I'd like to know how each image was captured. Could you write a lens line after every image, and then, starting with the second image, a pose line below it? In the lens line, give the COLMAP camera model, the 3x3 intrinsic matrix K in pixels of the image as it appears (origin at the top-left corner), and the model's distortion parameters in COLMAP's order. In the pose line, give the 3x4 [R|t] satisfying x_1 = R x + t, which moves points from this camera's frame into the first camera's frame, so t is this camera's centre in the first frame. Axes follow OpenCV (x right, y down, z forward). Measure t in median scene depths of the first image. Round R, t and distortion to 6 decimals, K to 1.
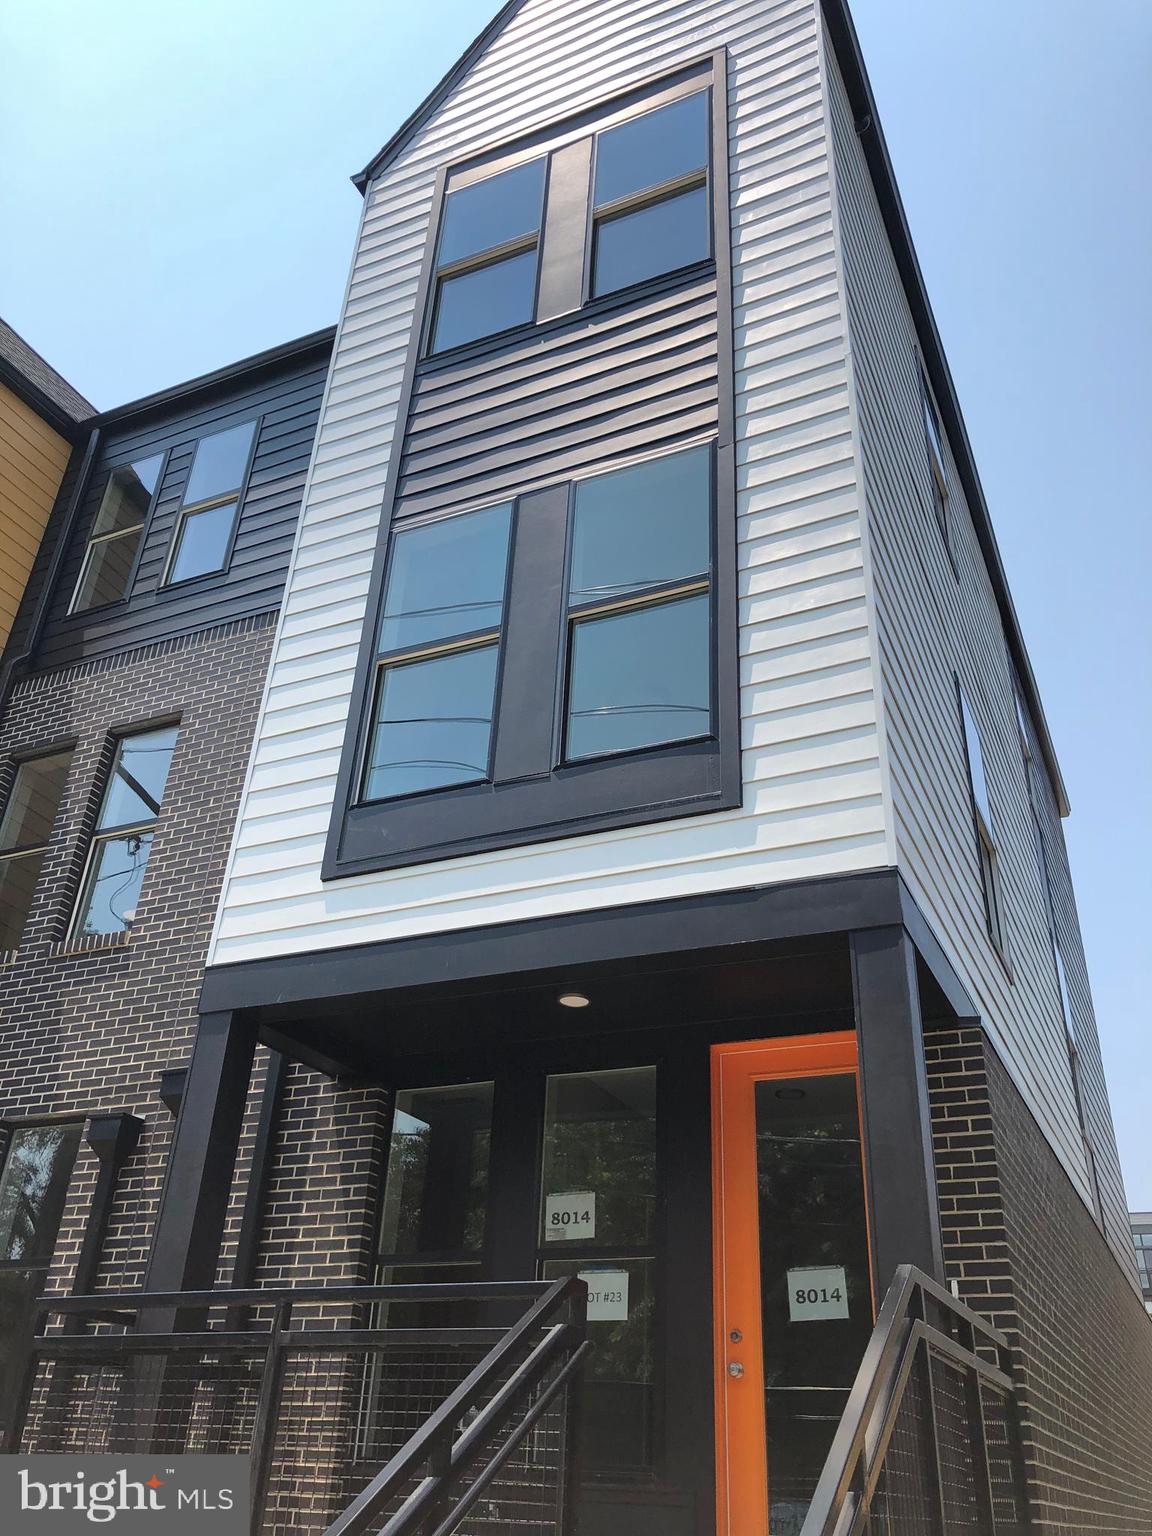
lens RADIAL K [[1251.8, 0, 601.1], [0, 1251.8, 772.3], [0, 0, 1]] dist [0.023423, -0.003771]
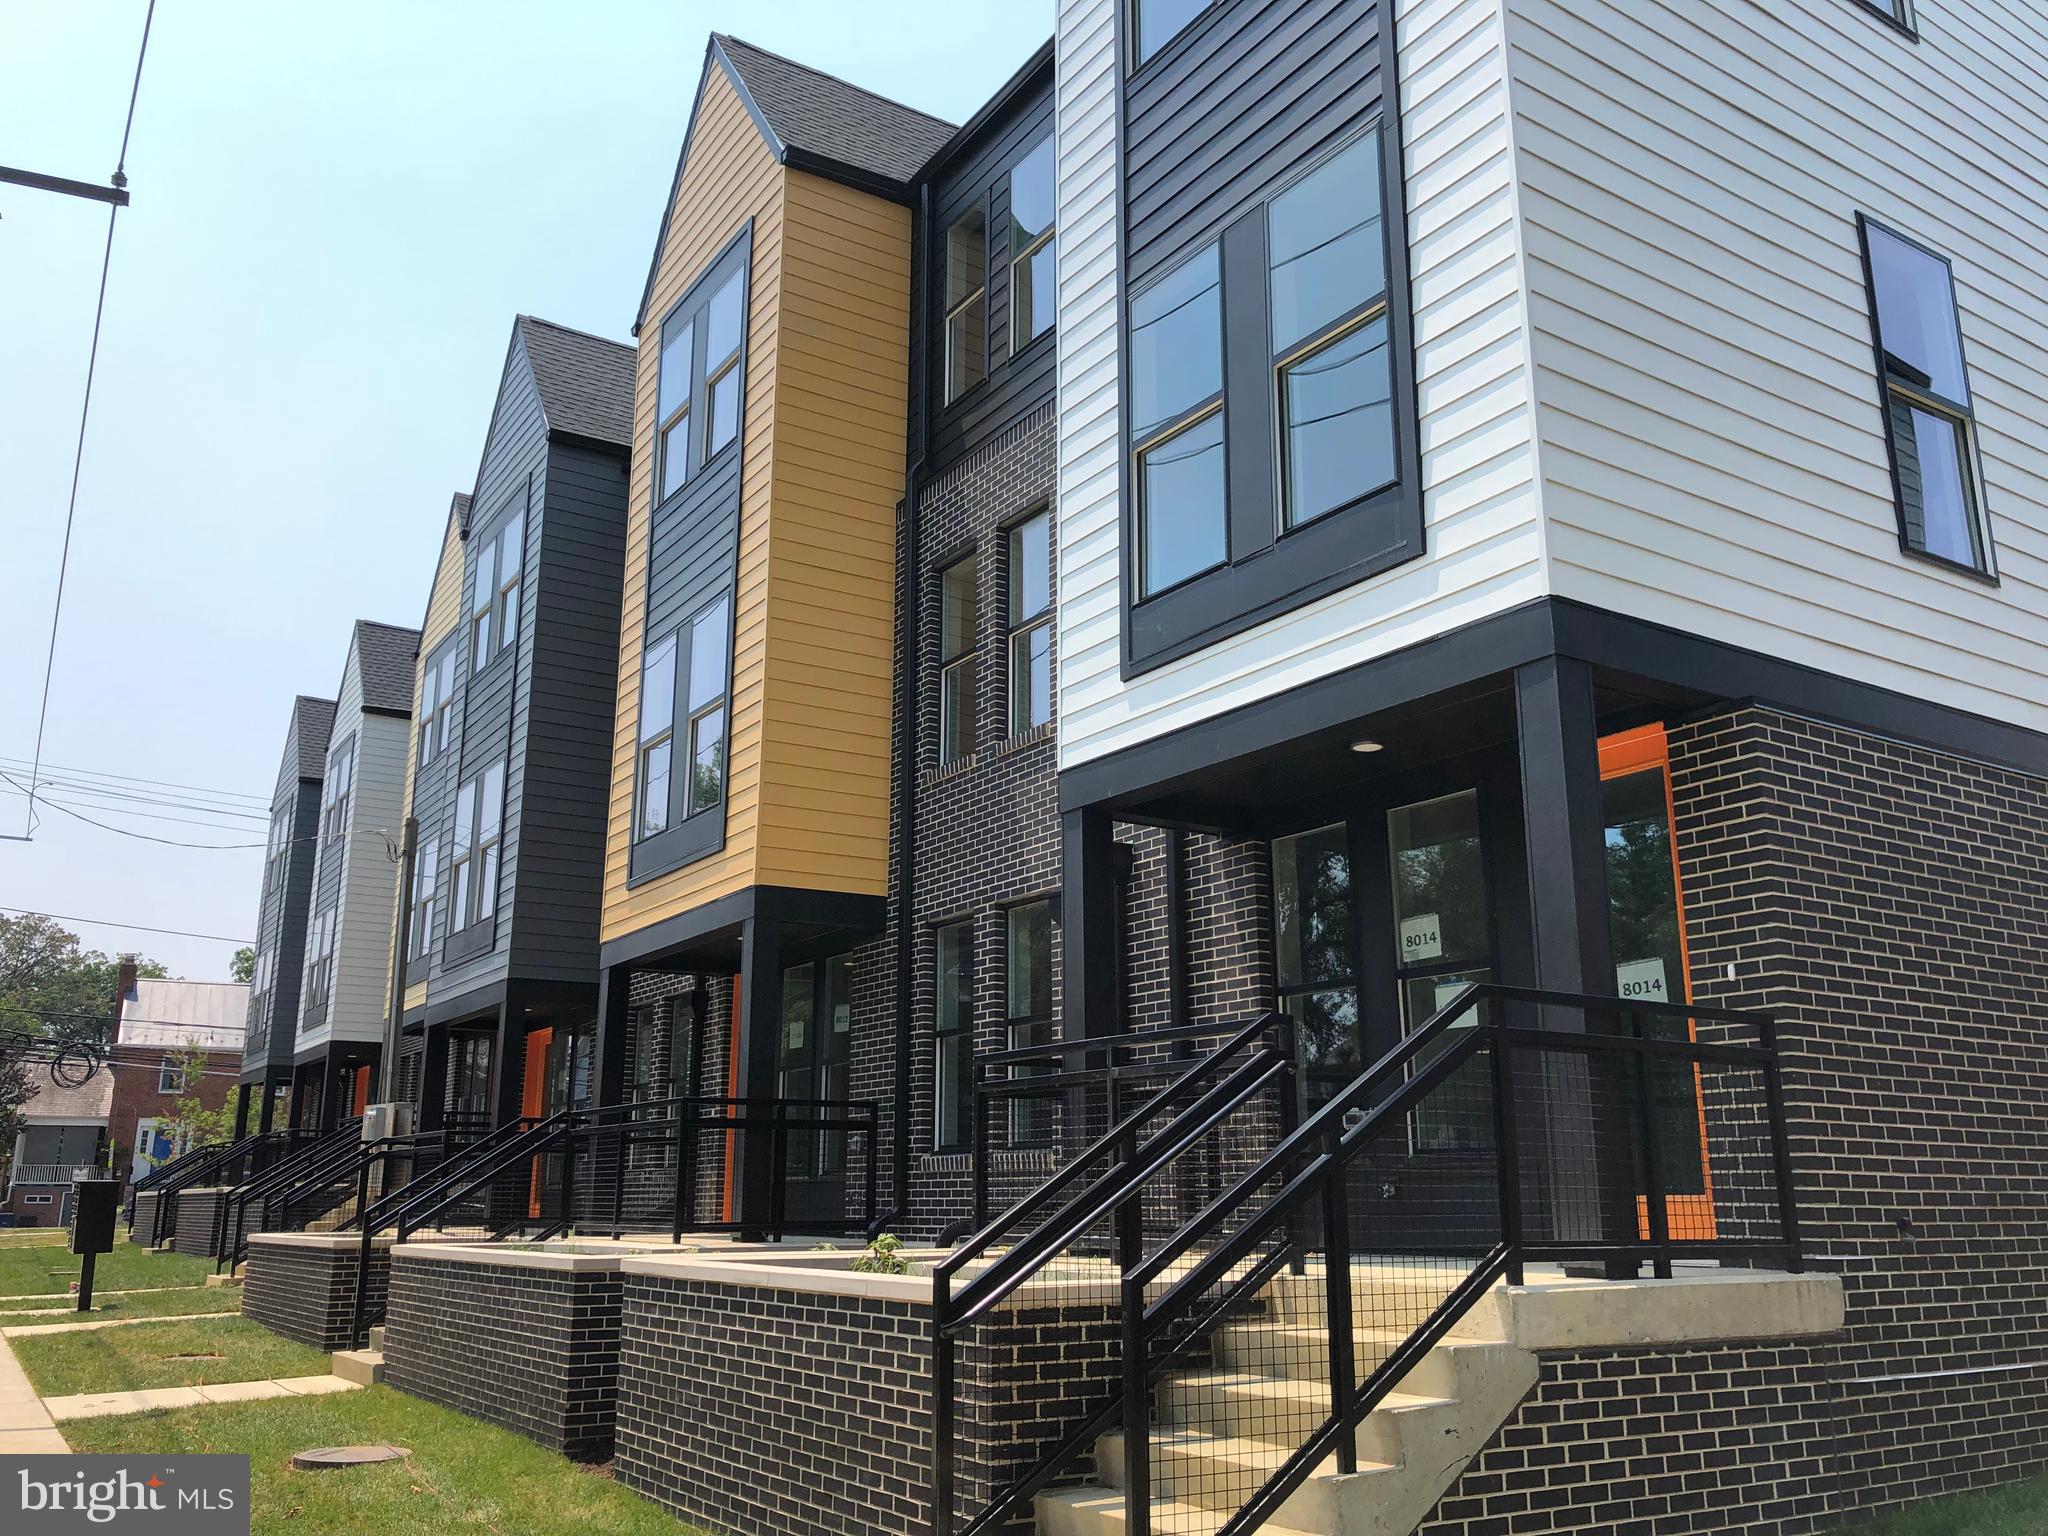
lens RADIAL K [[1671.2, 0, 1103.2], [0, 1671.2, 760.5], [0, 0, 1]] dist [0.046963, -0.005431]
pose [[0.860221, -0.170600, -0.480536, 0.441647], [0.290670, 0.938330, 0.187209, -0.123948], [0.418963, -0.300718, 0.856760, -0.264930]]
